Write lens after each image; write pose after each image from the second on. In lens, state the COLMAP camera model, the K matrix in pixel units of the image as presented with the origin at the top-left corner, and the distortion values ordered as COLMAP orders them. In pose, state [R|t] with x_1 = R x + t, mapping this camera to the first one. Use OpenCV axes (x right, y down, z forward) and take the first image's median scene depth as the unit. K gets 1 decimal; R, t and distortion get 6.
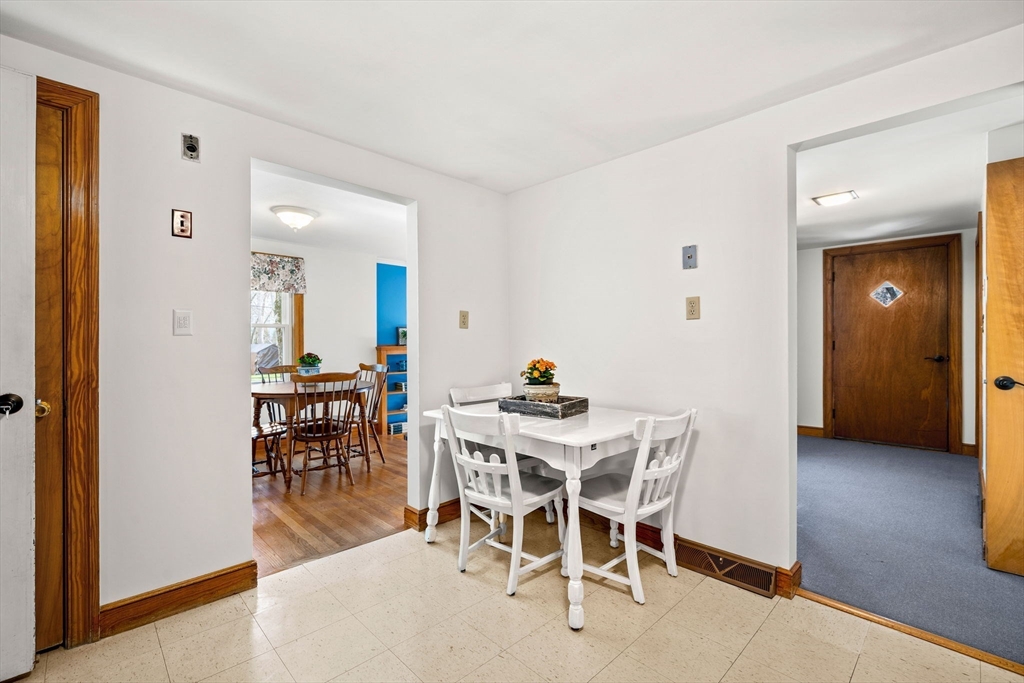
lens RADIAL K [[460.4, 0, 512.0], [0, 460.4, 341.8], [0, 0, 1]] dist [-0.000234, -0.000100]
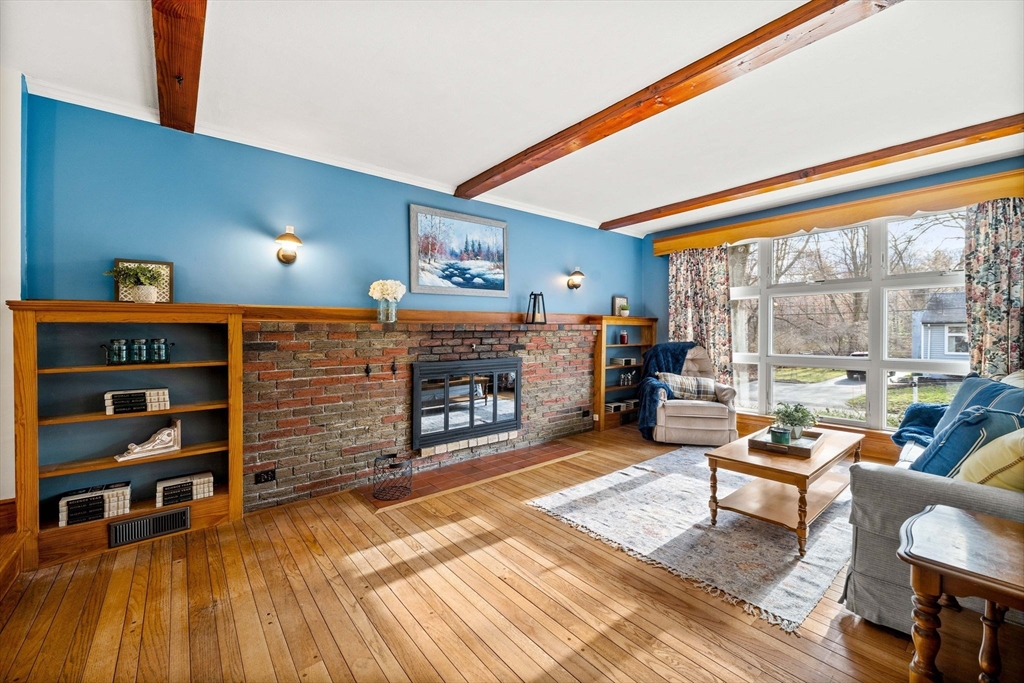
lens RADIAL K [[413.9, 0, 510.6], [0, 413.9, 331.6], [0, 0, 1]] dist [0.001282, -0.000730]
pose [[0.995676, -0.003364, -0.092835, 0.177533], [0.003385, 0.999994, 0.000074, 0.043237], [0.092834, -0.000388, 0.995682, 0.797166]]
